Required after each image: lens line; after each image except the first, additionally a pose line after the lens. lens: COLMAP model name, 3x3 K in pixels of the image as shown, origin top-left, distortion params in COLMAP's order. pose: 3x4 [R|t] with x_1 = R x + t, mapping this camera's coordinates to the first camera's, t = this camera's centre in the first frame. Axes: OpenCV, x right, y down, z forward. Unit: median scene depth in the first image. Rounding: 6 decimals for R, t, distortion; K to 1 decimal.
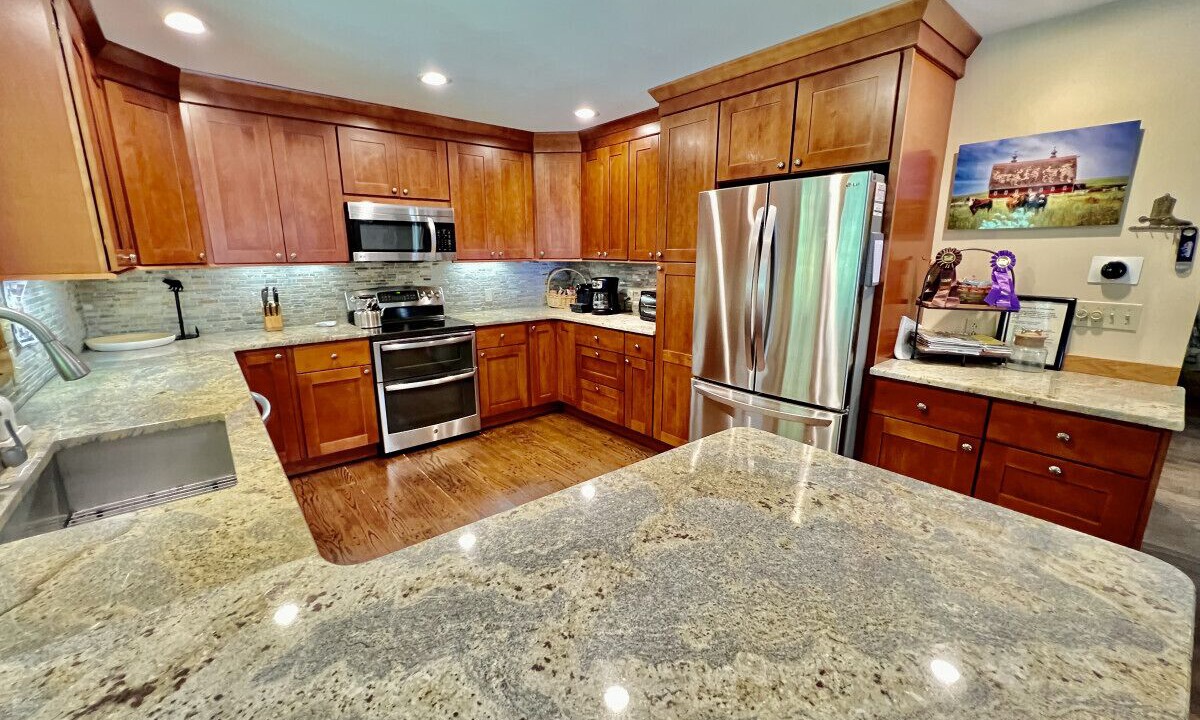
lens RADIAL K [[484.1, 0, 600.6], [0, 484.1, 360.0], [0, 0, 1]] dist [-0.000578, 0.000106]
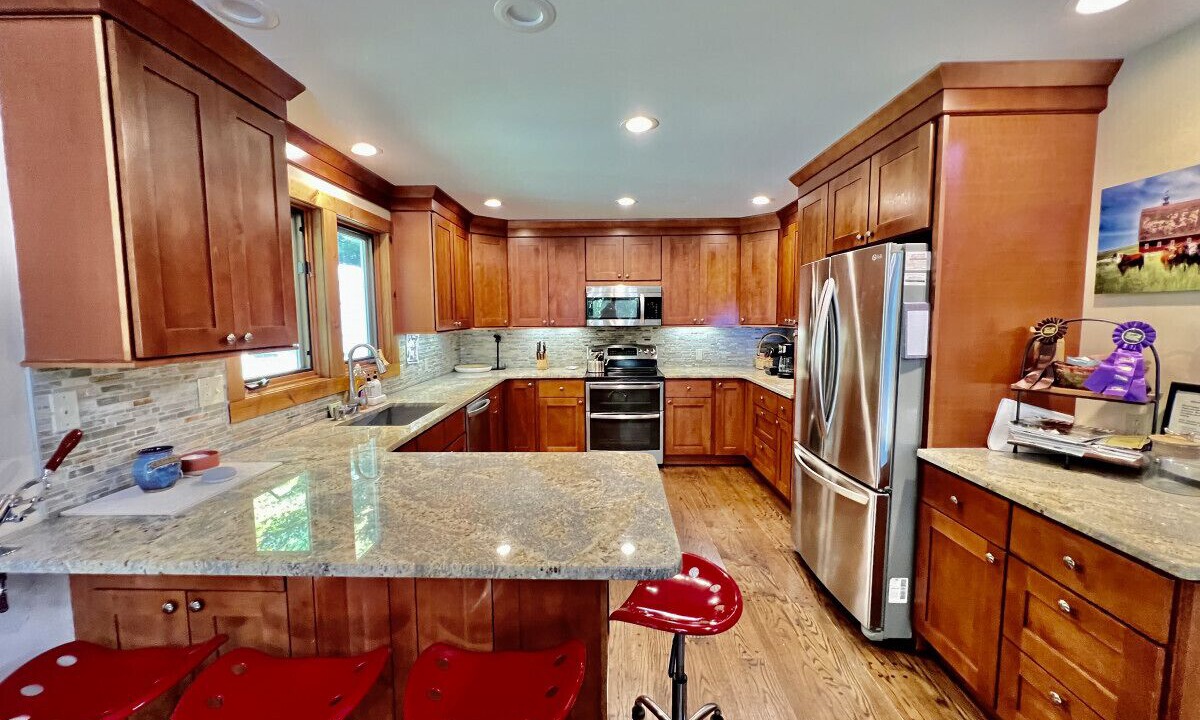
lens RADIAL K [[484.1, 0, 594.3], [0, 484.1, 359.6], [0, 0, 1]] dist [-0.000578, 0.000106]
pose [[0.753095, 0.055198, -0.655592, 0.517953], [-0.137474, 0.987680, -0.074761, 0.001341], [0.643388, 0.146429, 0.751405, -0.065179]]
